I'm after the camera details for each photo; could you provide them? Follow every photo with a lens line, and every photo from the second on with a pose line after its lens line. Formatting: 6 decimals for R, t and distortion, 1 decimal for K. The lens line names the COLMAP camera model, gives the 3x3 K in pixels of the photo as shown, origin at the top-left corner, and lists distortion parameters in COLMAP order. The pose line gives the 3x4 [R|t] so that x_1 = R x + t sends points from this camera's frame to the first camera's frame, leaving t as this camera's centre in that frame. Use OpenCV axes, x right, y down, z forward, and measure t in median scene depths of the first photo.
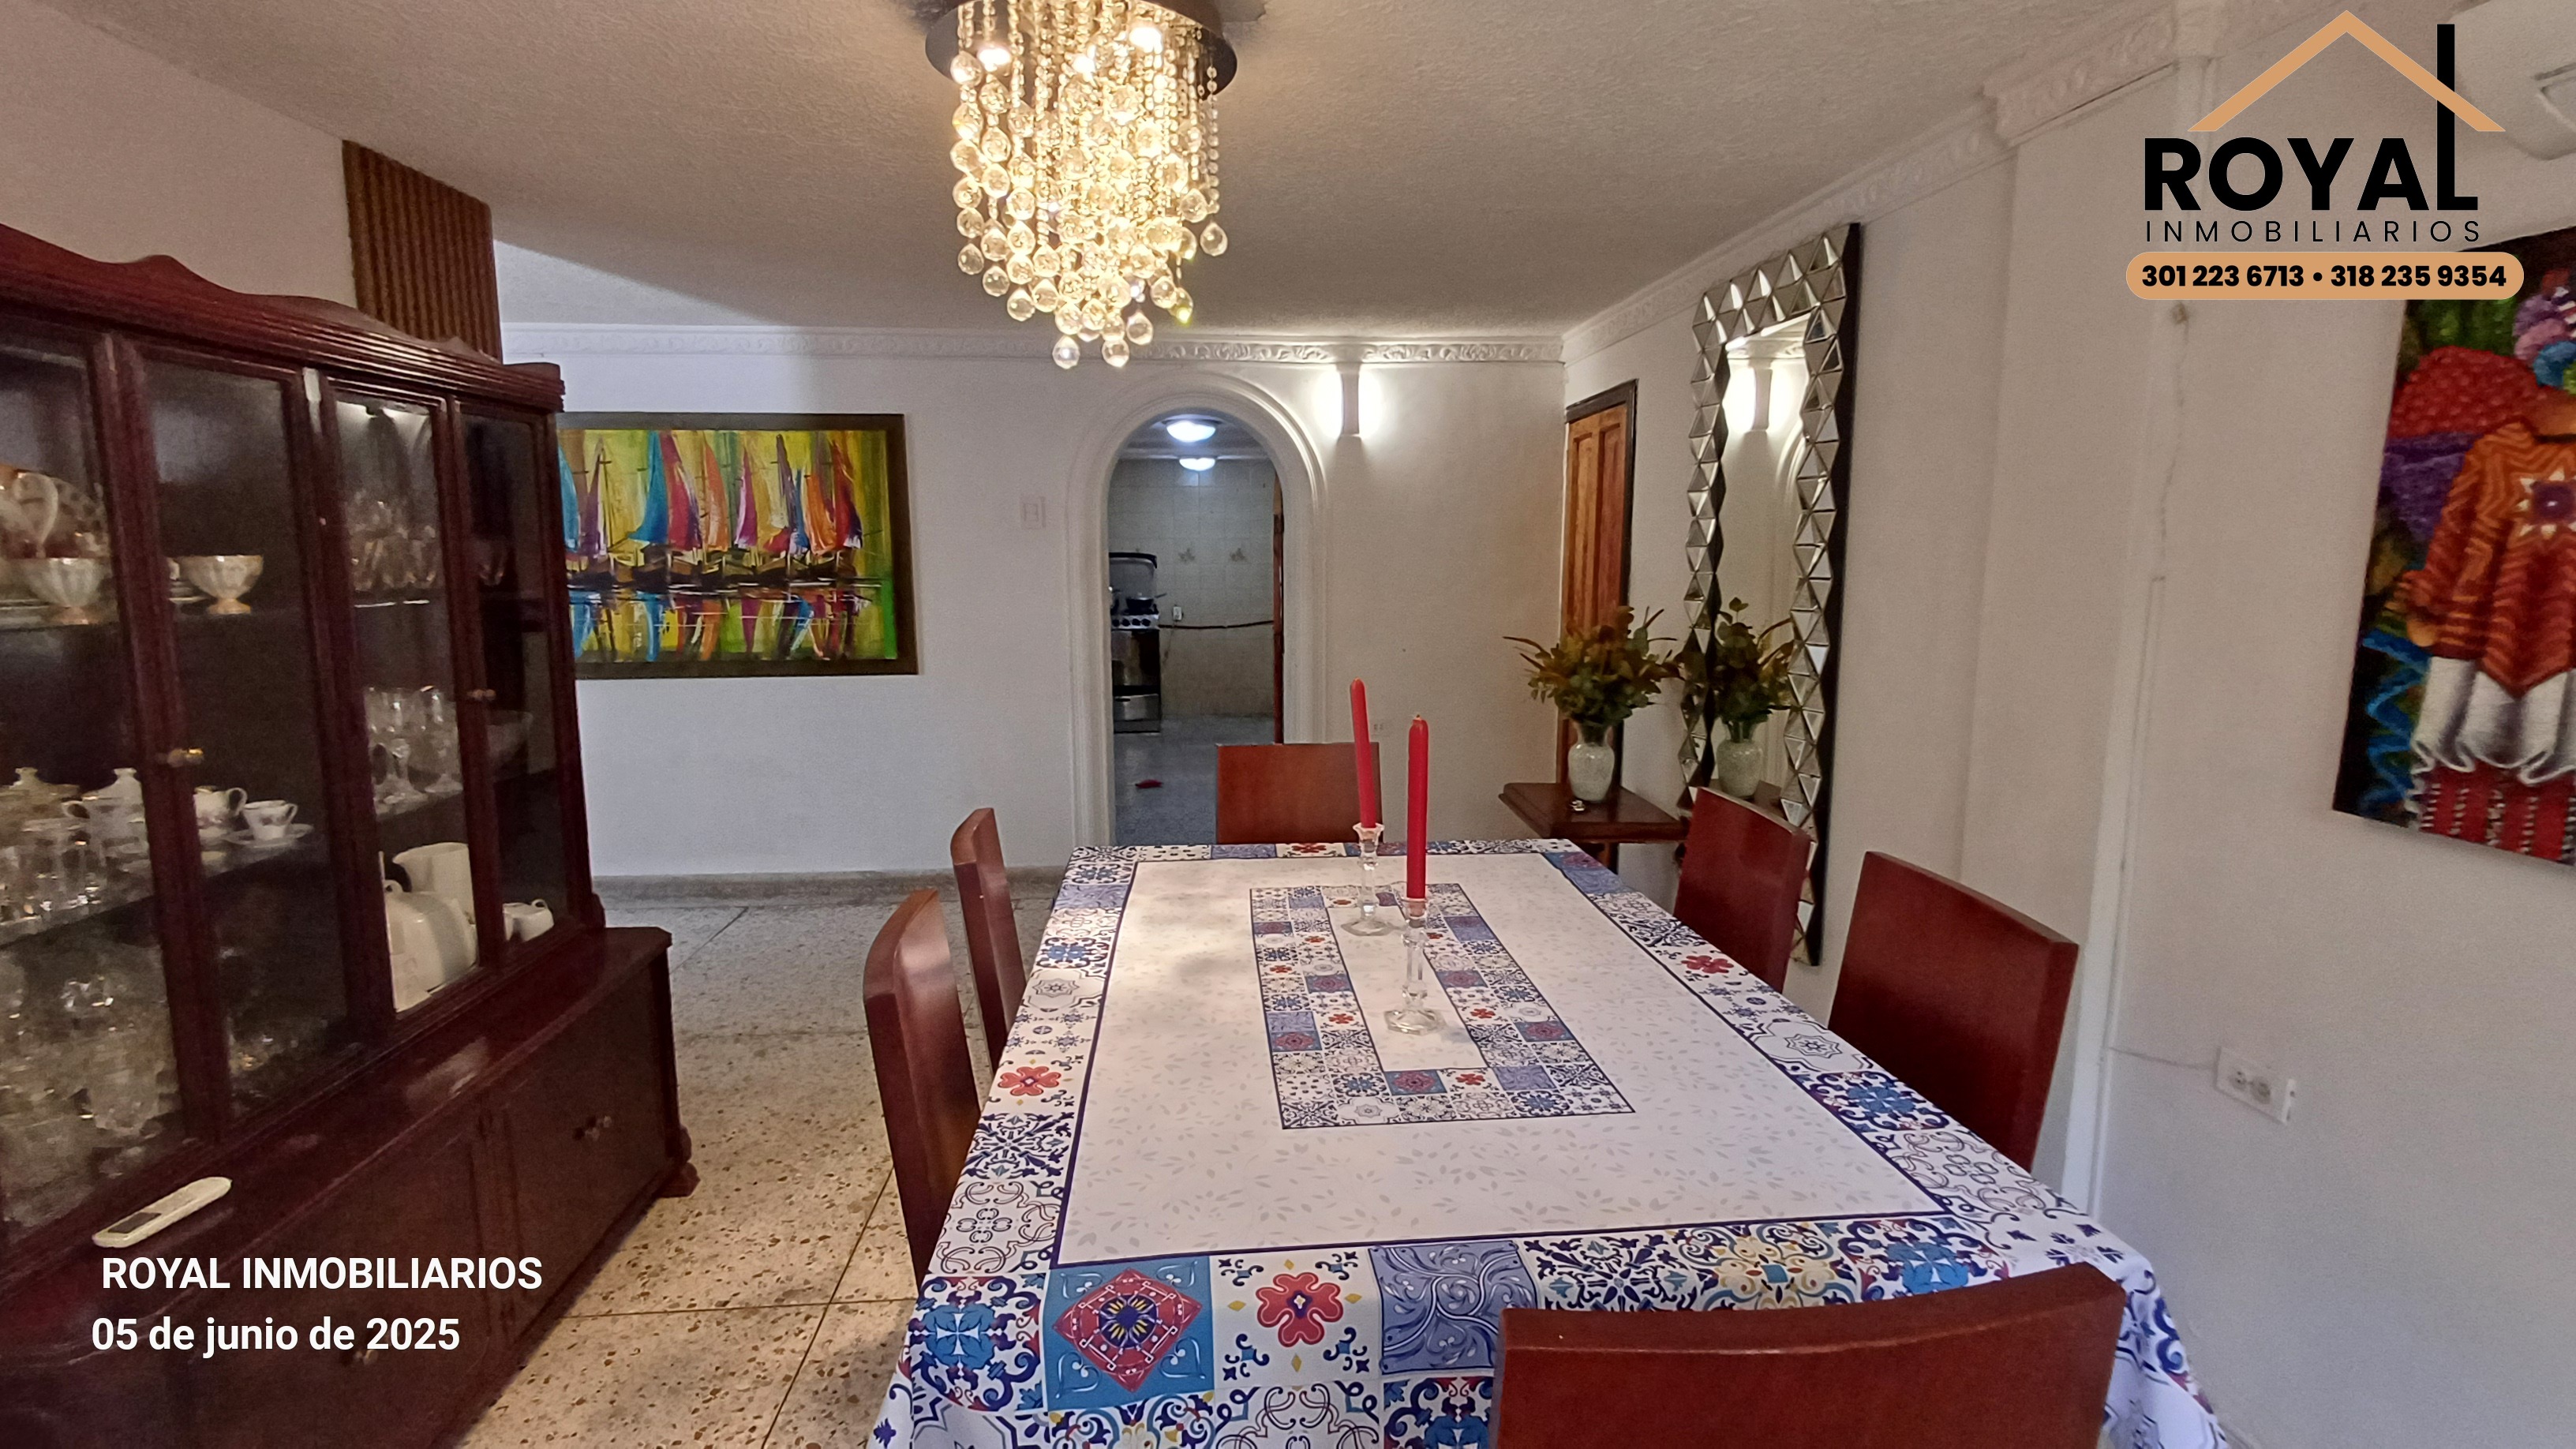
lens RADIAL K [[1180.6, 0, 1281.2], [0, 1180.6, 725.5], [0, 0, 1]] dist [0.003100, 0.000094]
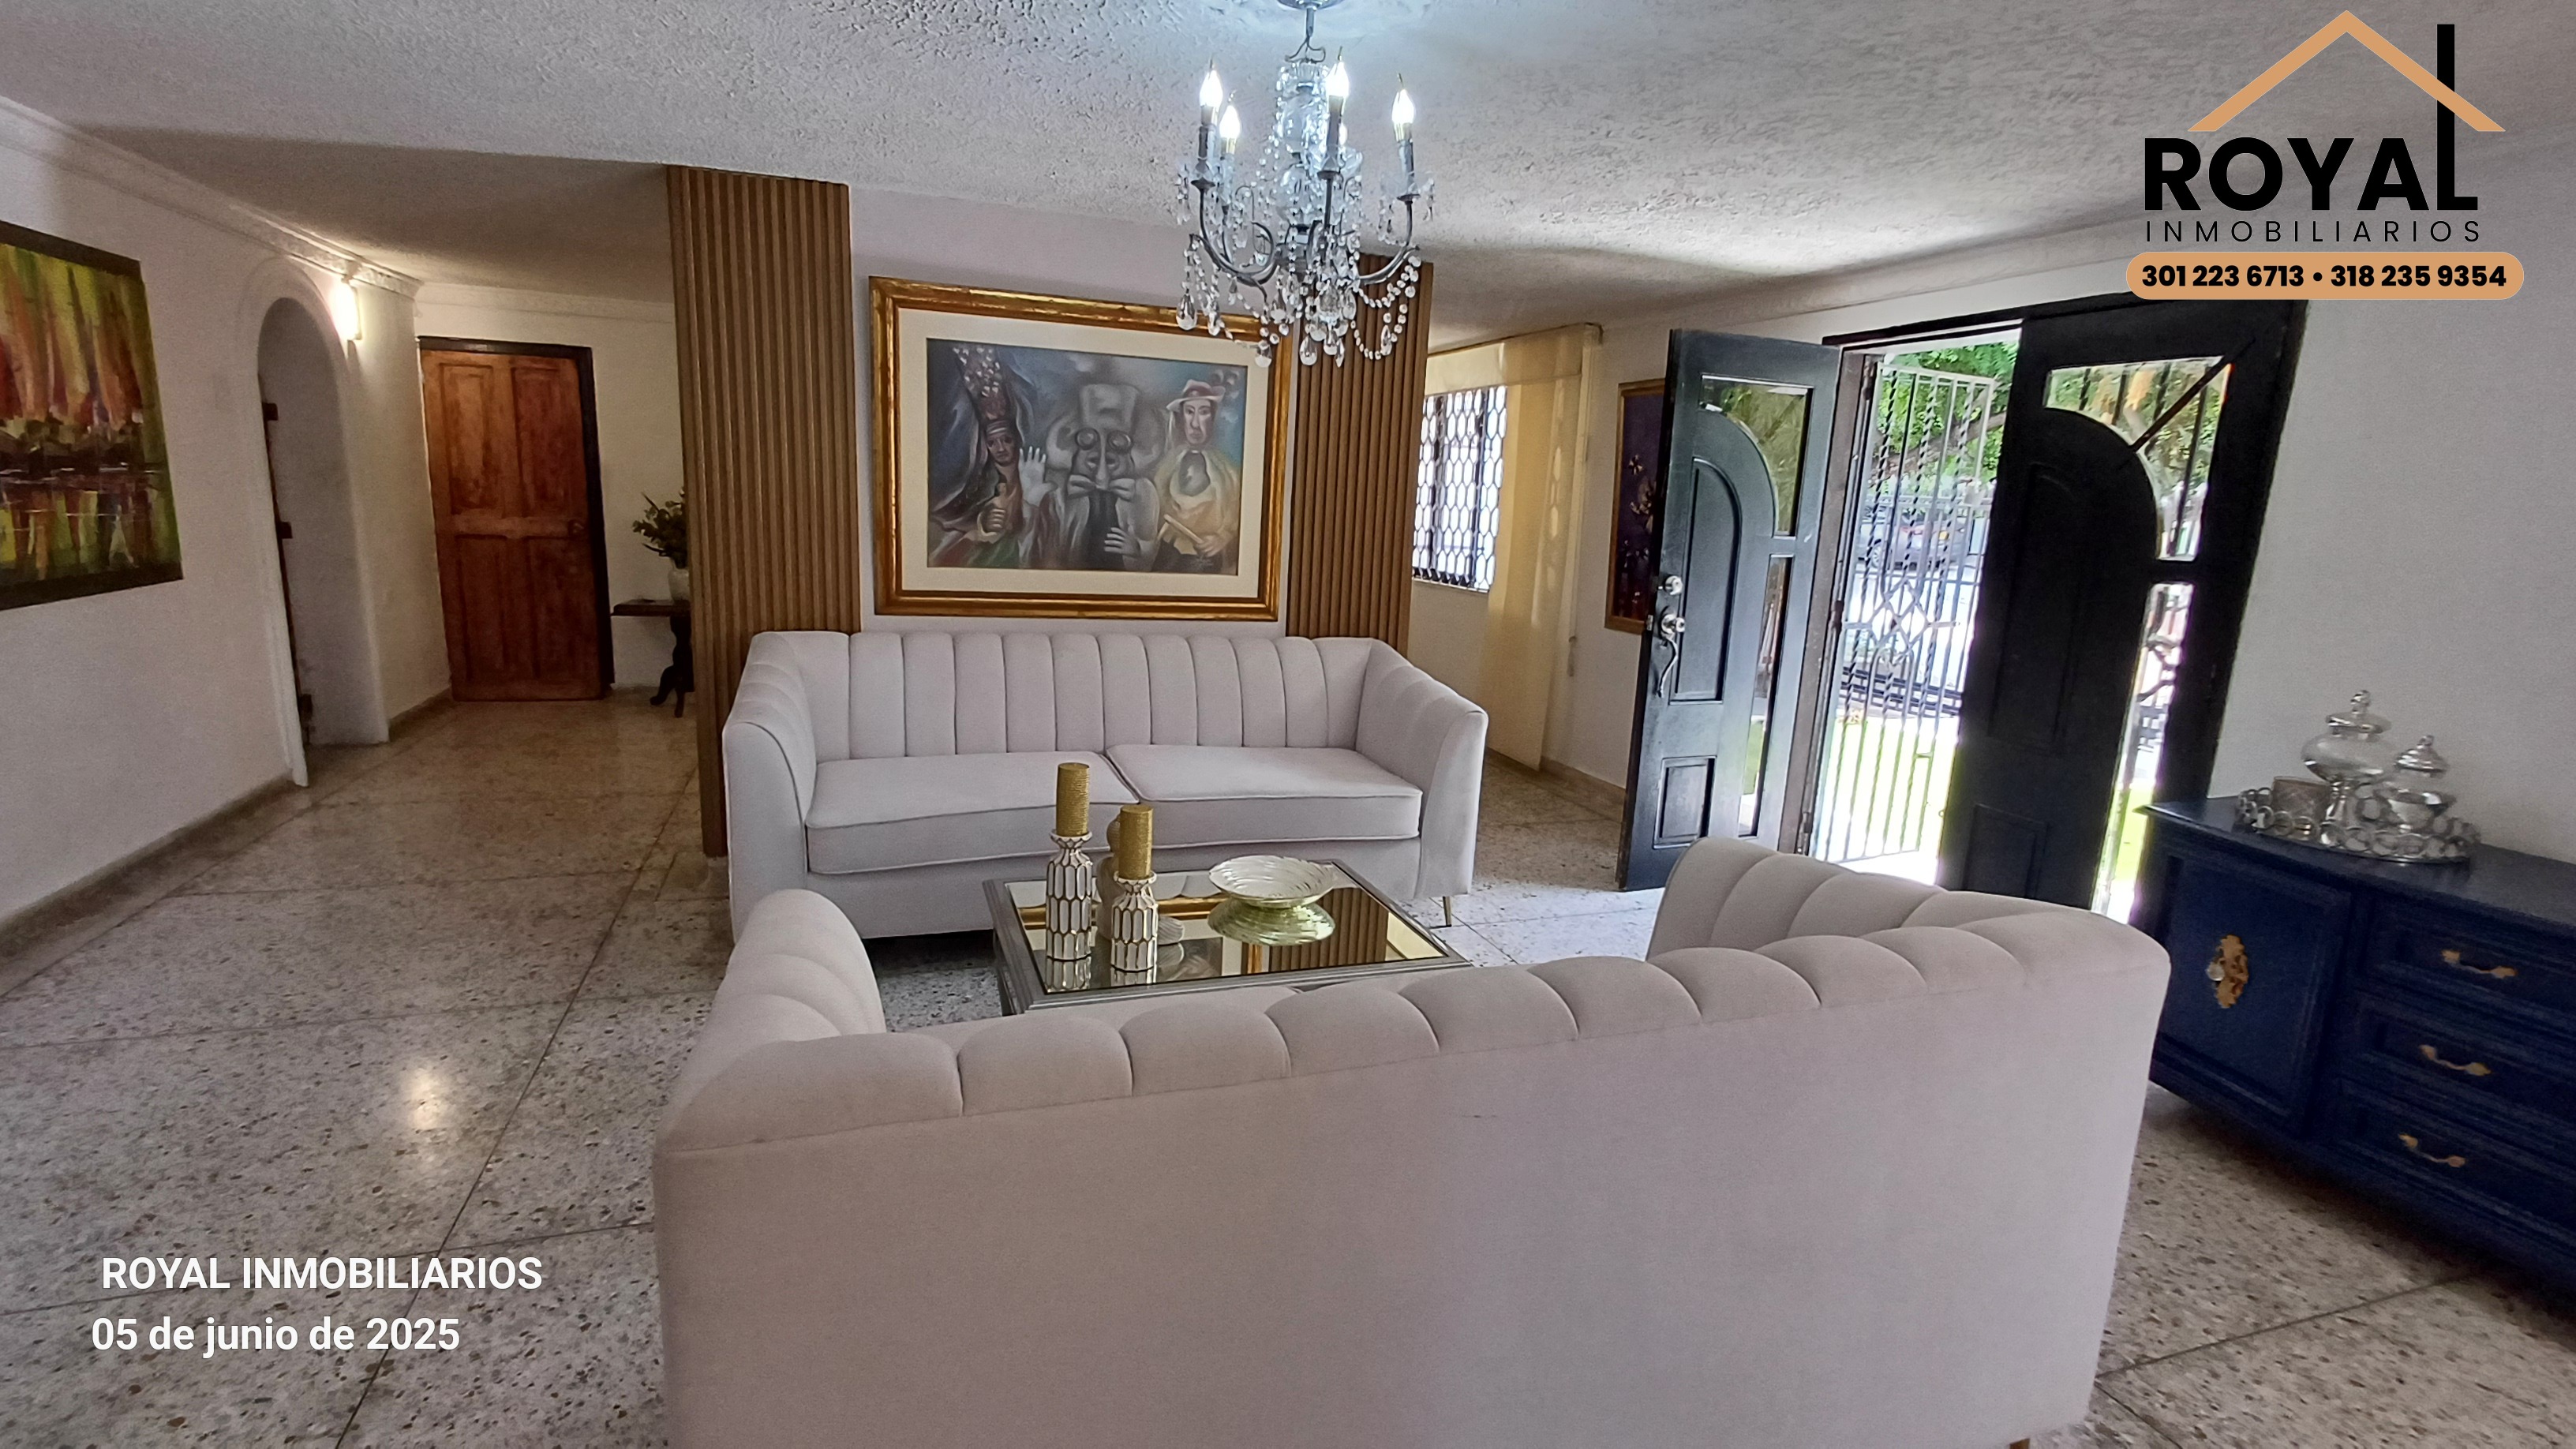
lens RADIAL K [[1173.8, 0, 1277.1], [0, 1173.8, 730.0], [0, 0, 1]] dist [0.003482, 0.000007]
pose [[-0.254249, -0.201579, 0.945898, -1.459507], [0.100446, 0.967245, 0.233127, -0.062672], [-0.961909, 0.154283, -0.225673, 0.504406]]
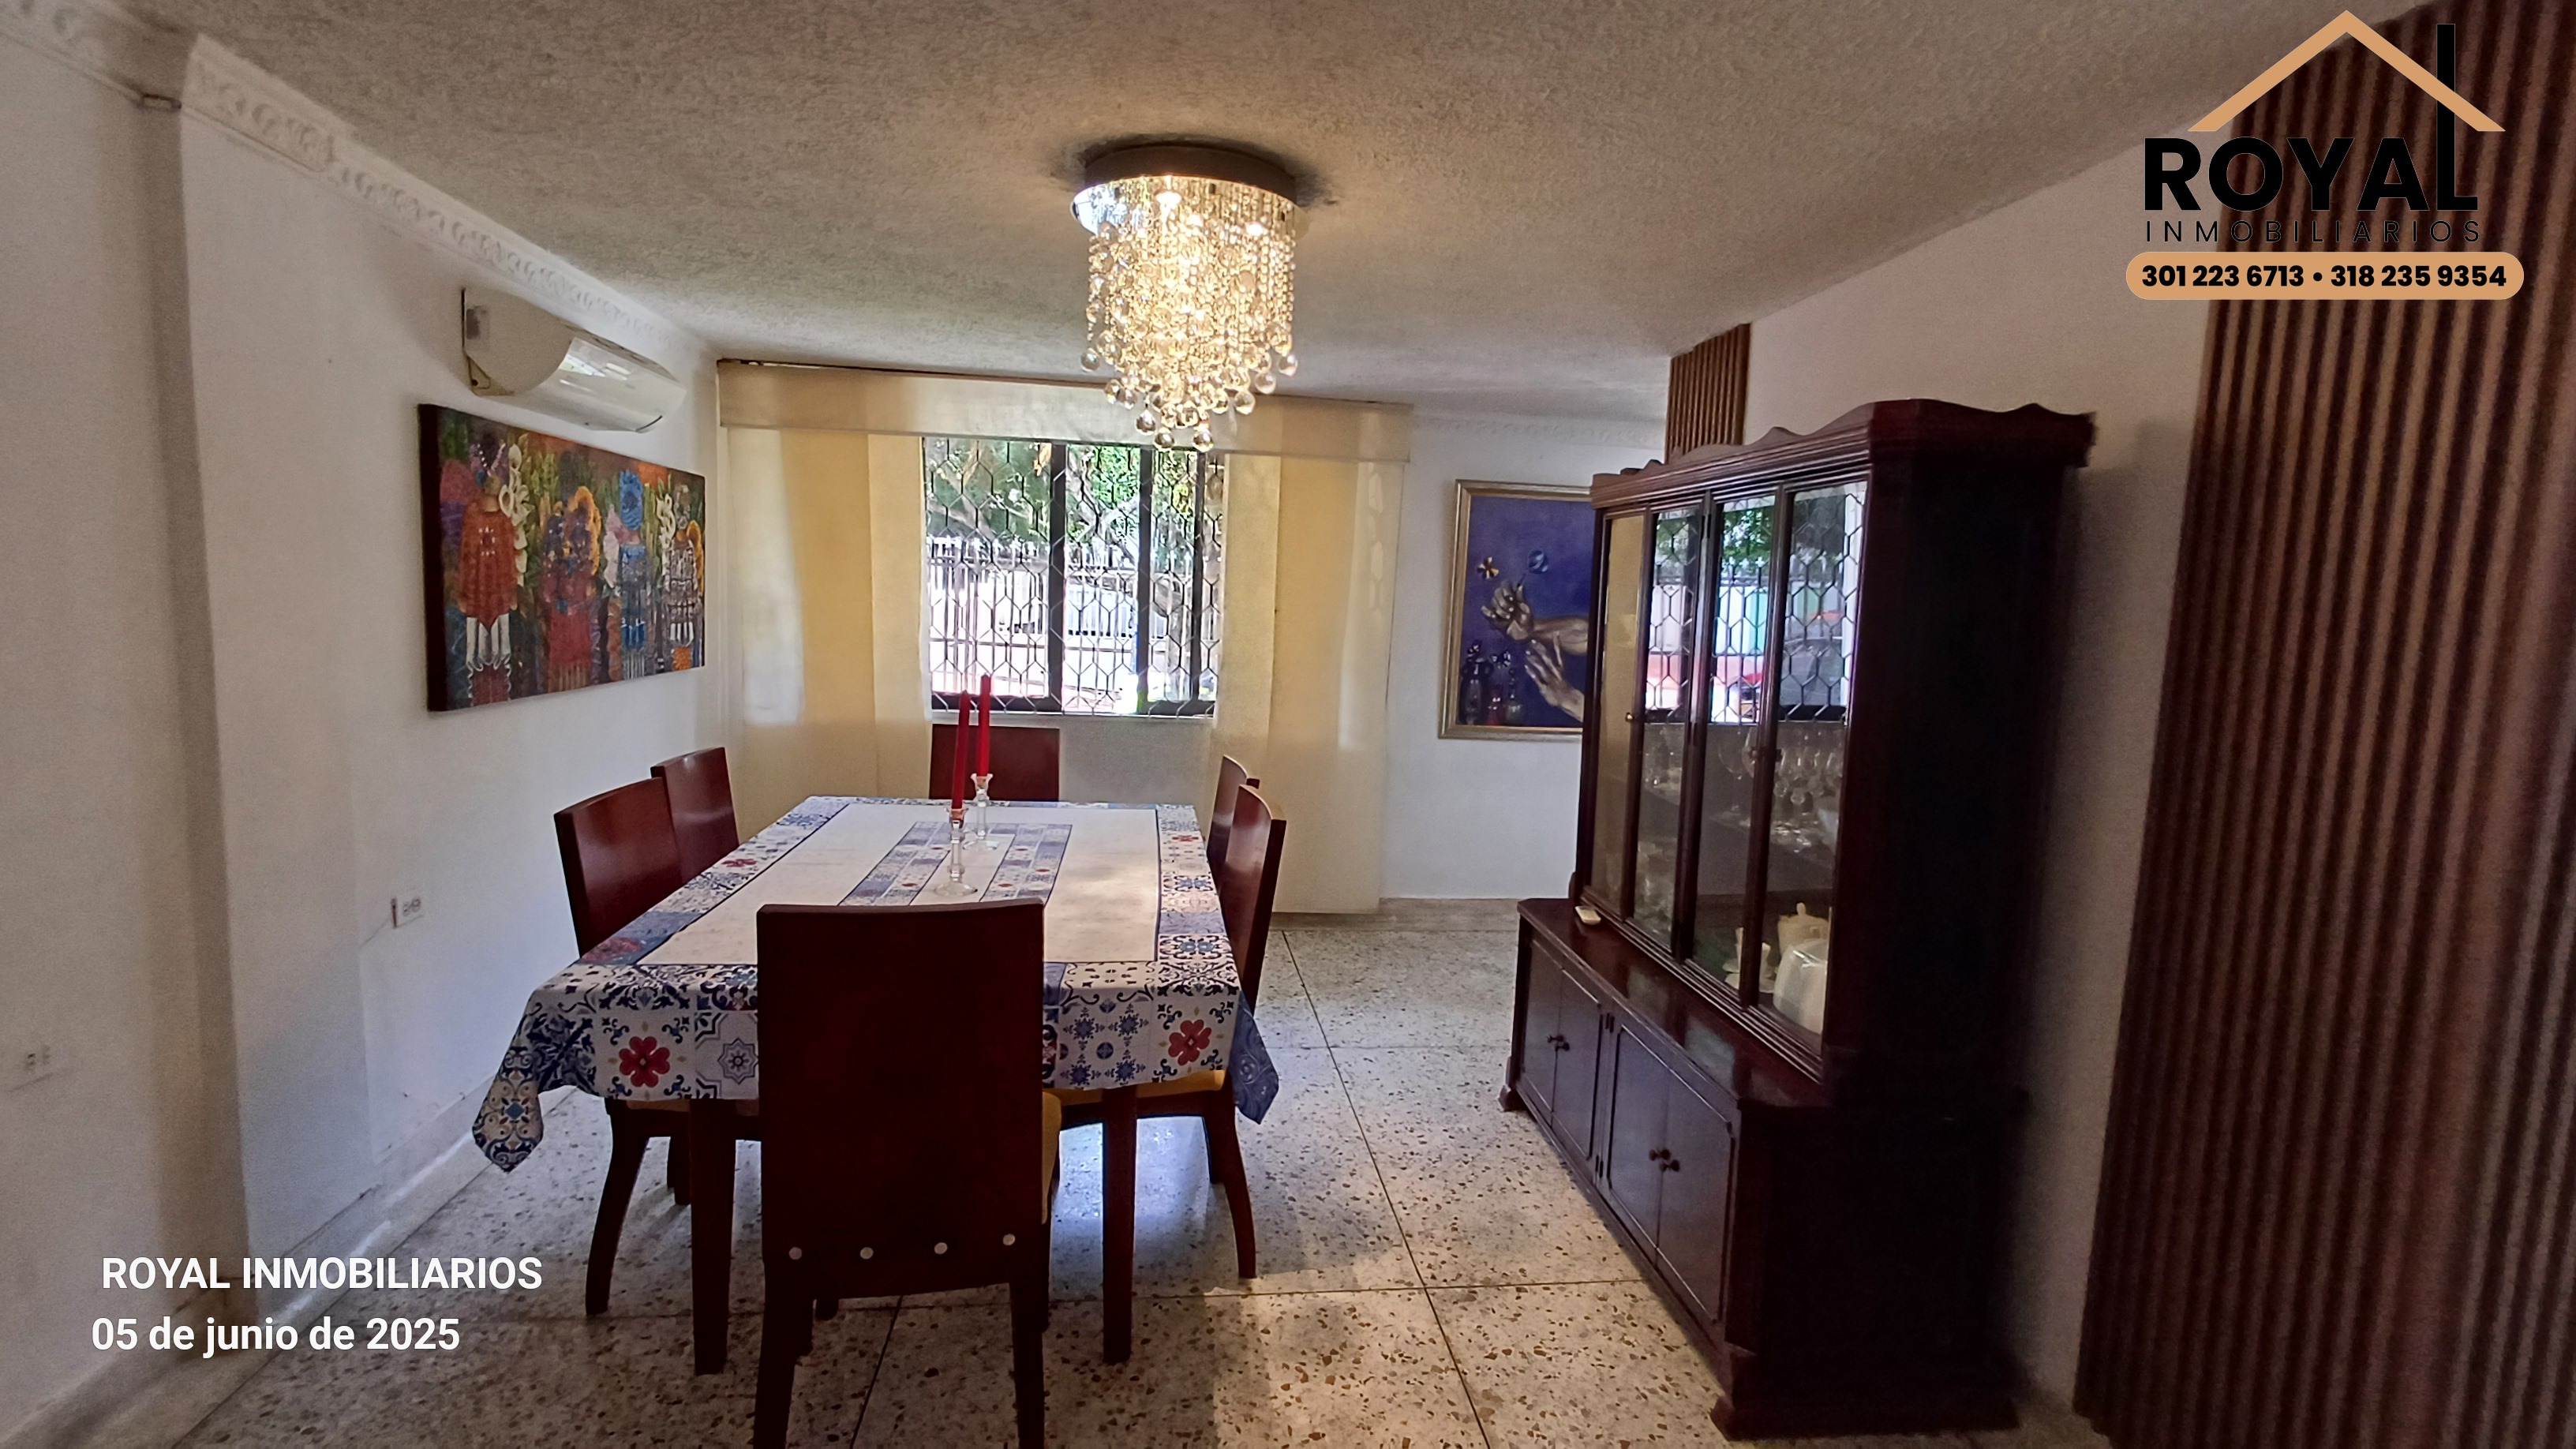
lens RADIAL K [[1179.5, 0, 1284.4], [0, 1179.5, 732.5], [0, 0, 1]] dist [-0.001167, -0.000873]
pose [[-0.998190, -0.036671, -0.047662, -0.094320], [-0.048090, 0.962636, 0.266495, -0.153274], [0.036109, 0.268305, -0.962657, 0.997021]]
